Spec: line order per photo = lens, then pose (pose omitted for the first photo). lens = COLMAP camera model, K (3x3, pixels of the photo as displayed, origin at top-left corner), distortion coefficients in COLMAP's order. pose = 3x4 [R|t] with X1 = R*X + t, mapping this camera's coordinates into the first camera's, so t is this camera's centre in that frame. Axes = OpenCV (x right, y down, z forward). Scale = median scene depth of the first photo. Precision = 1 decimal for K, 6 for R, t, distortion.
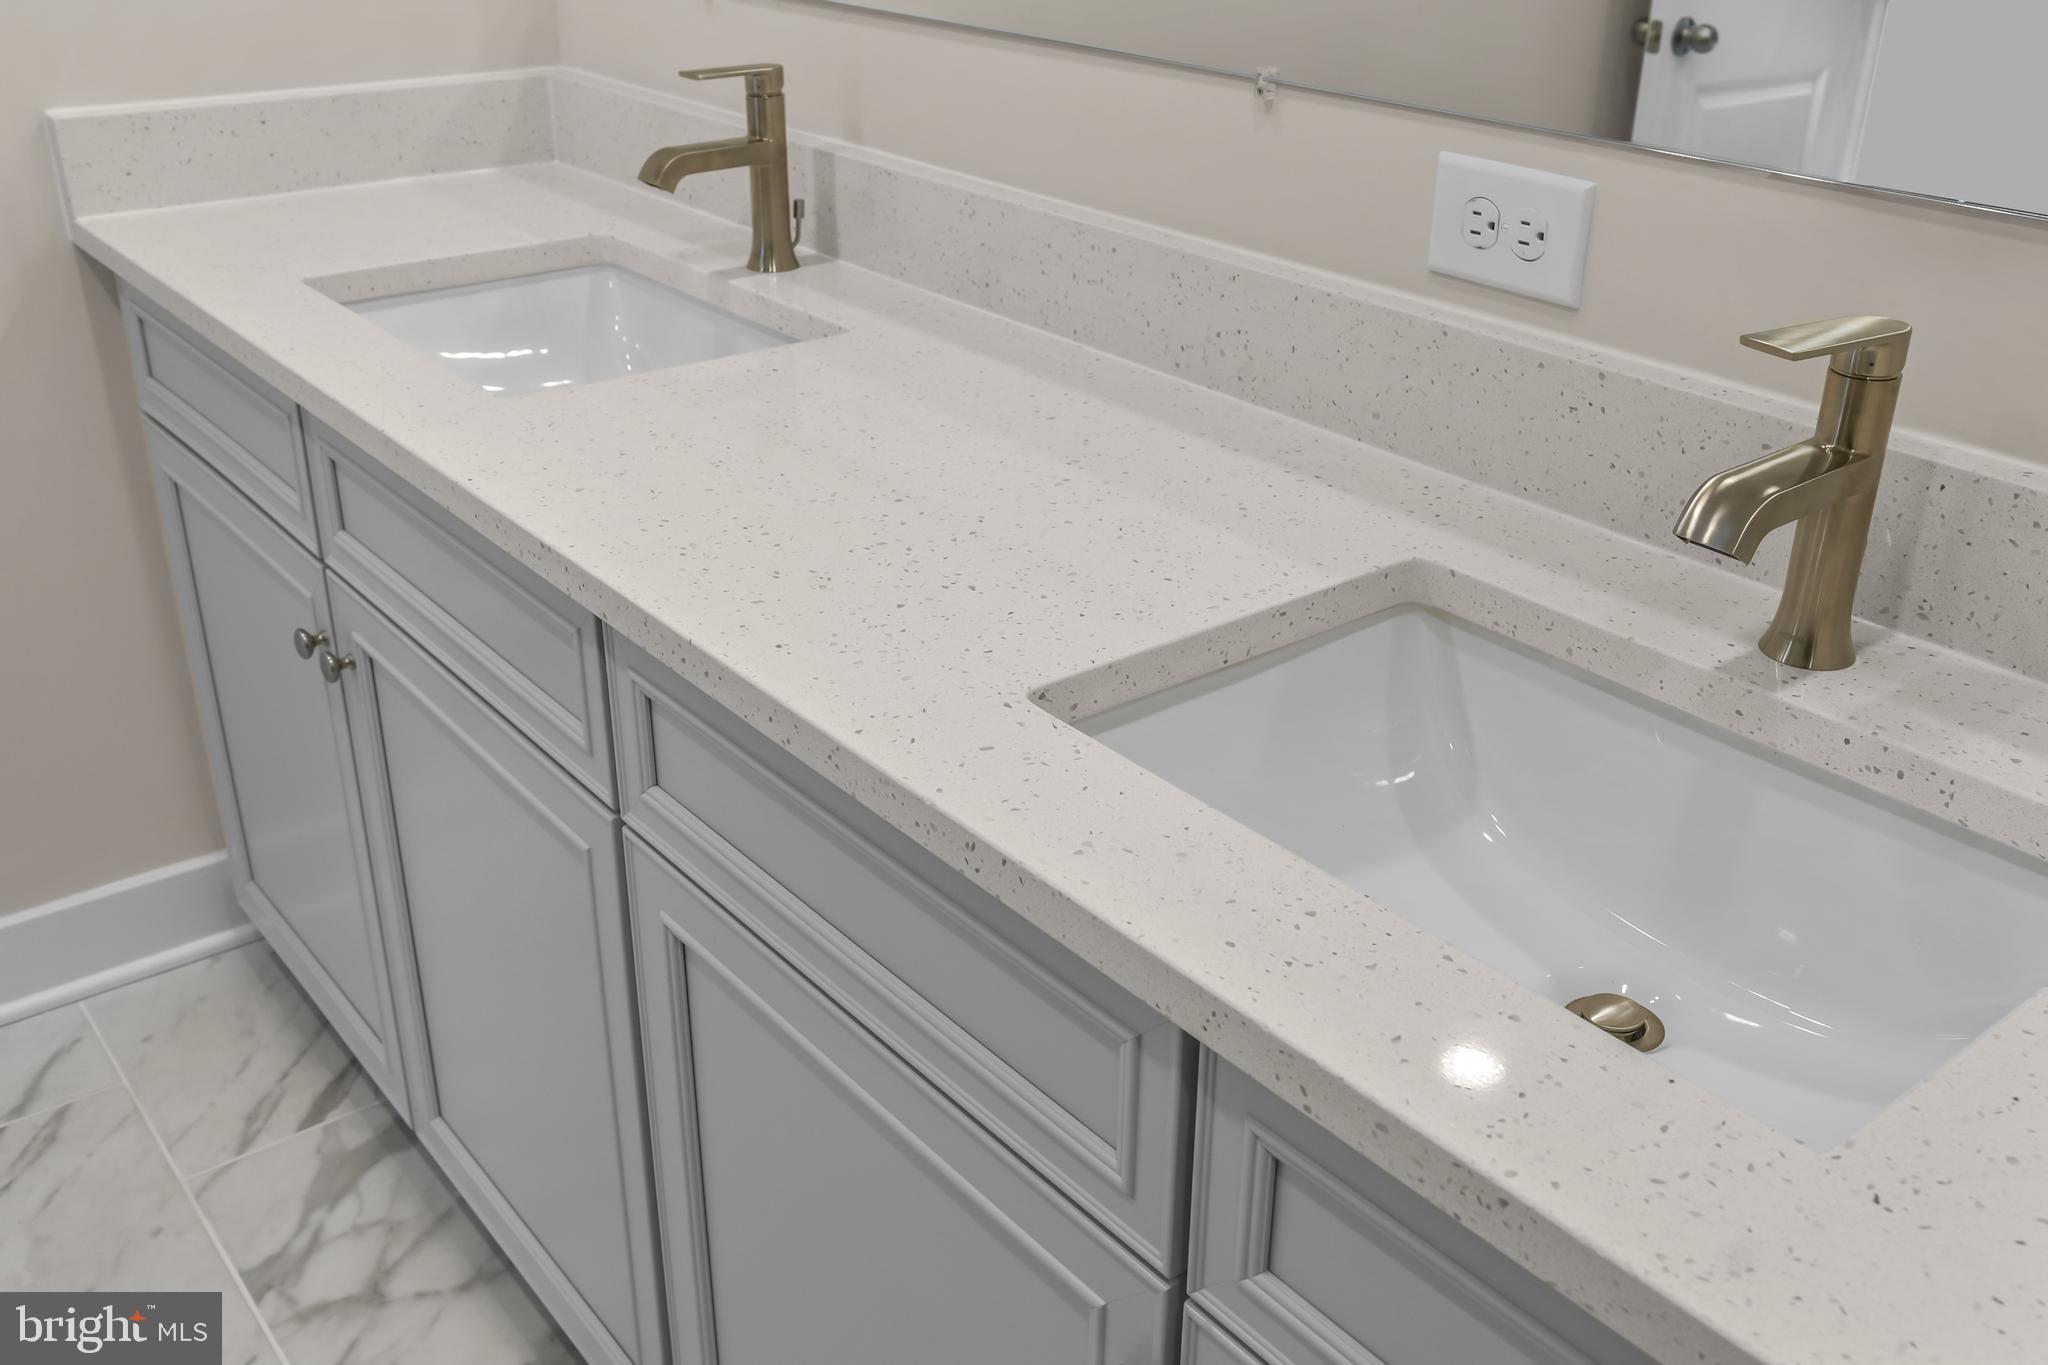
lens RADIAL K [[1897.2, 0, 1024.0], [0, 1897.2, 682.5], [0, 0, 1]] dist [-0.042321, 0.004694]
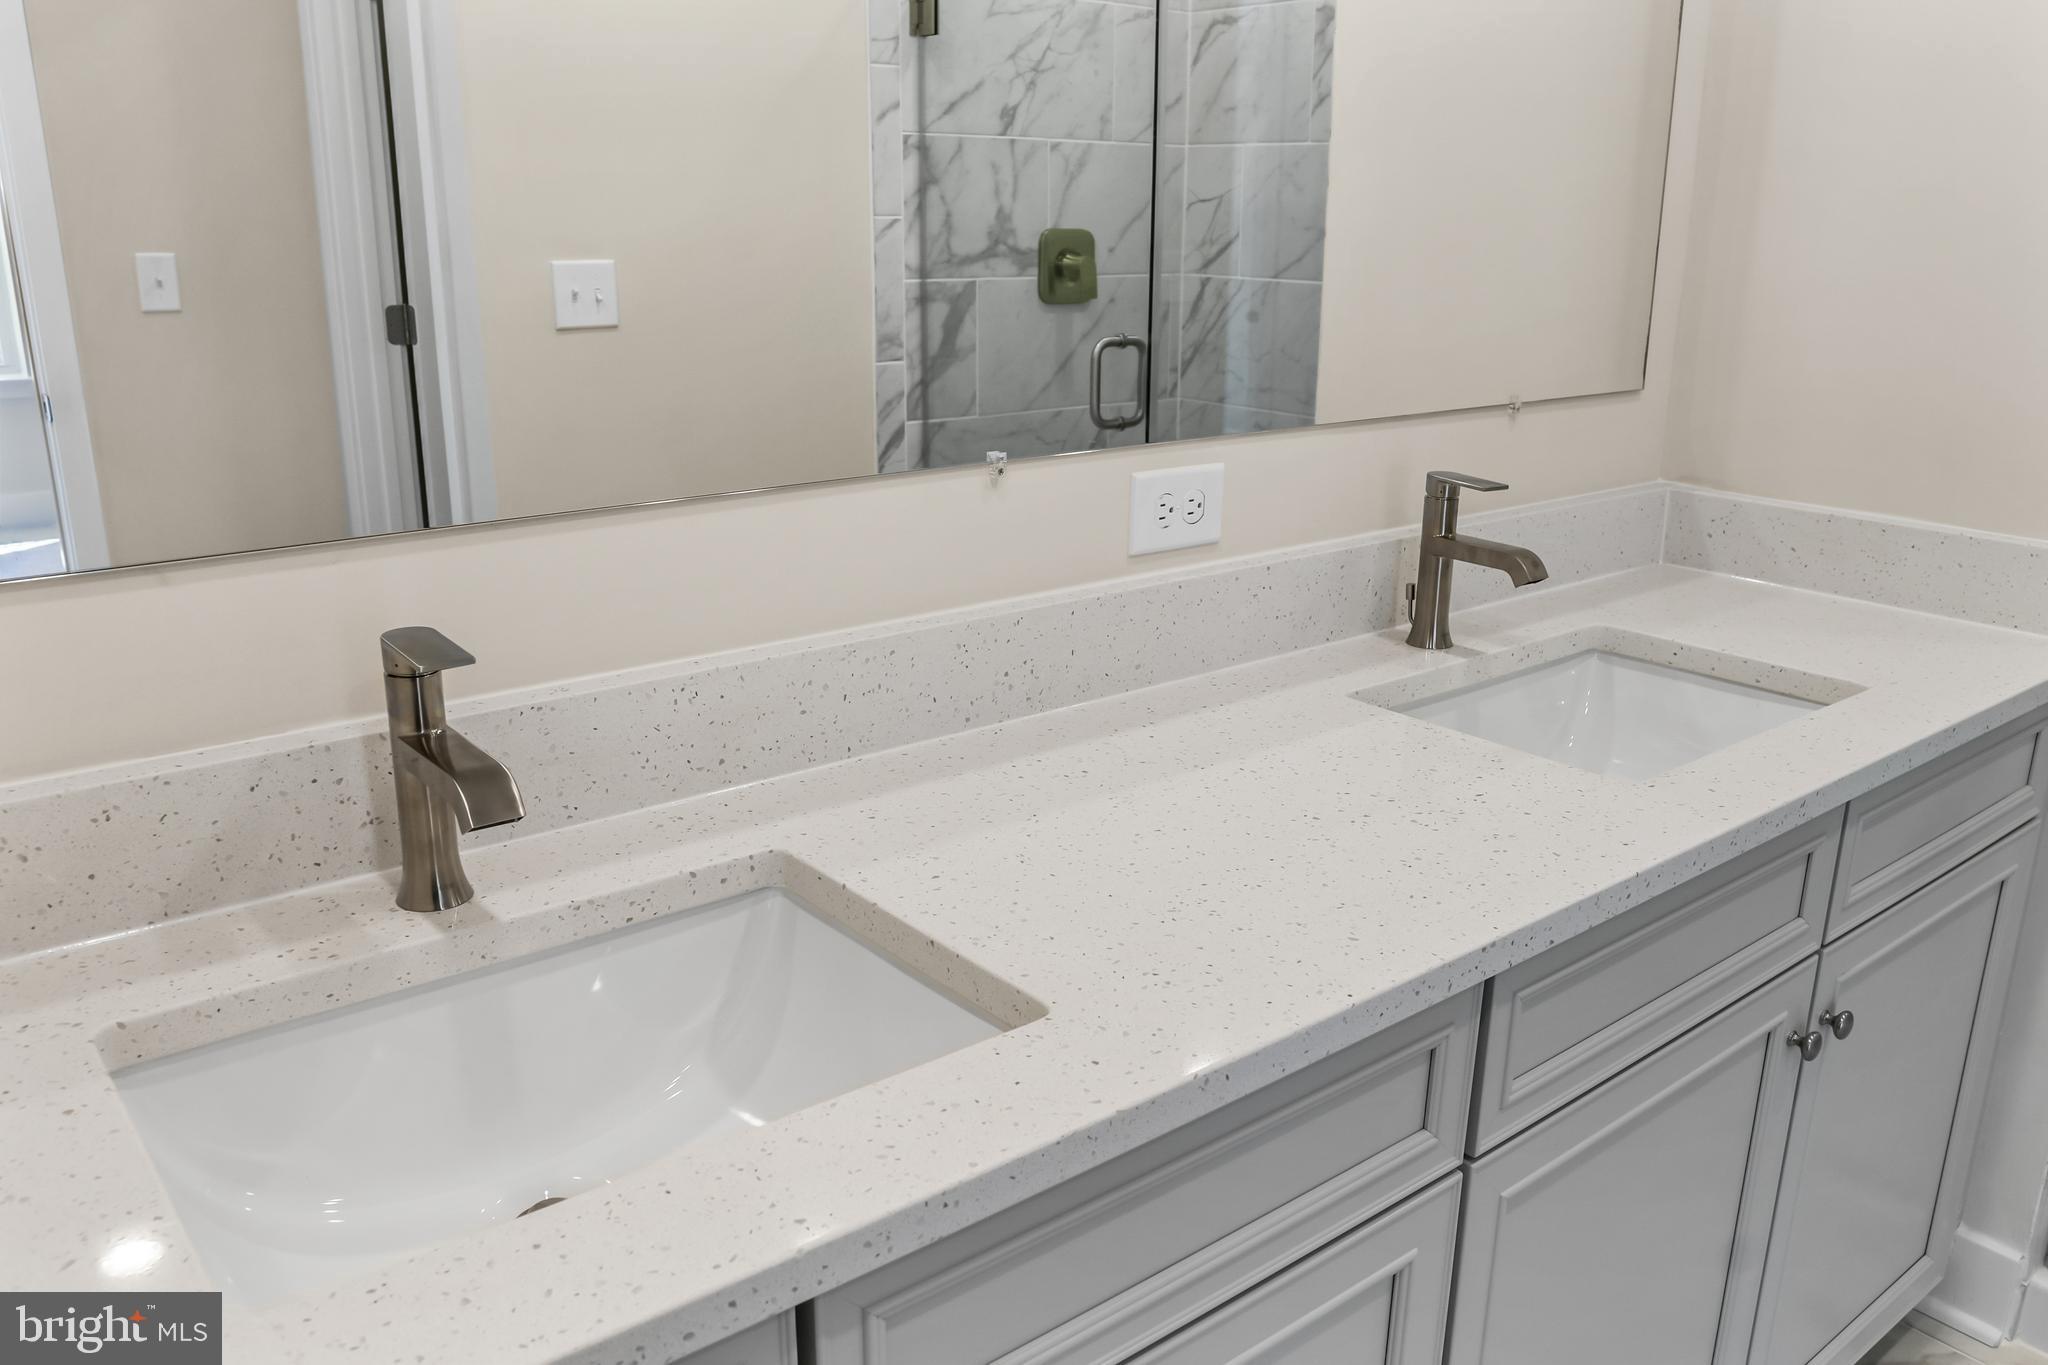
lens RADIAL K [[1699.2, 0, 1024.0], [0, 1699.2, 682.5], [0, 0, 1]] dist [-0.068420, 0.007747]
pose [[-0.033028, -0.298438, 0.953857, -0.991690], [0.420480, 0.861658, 0.284151, -0.518182], [-0.906701, 0.410463, 0.097029, 0.968458]]
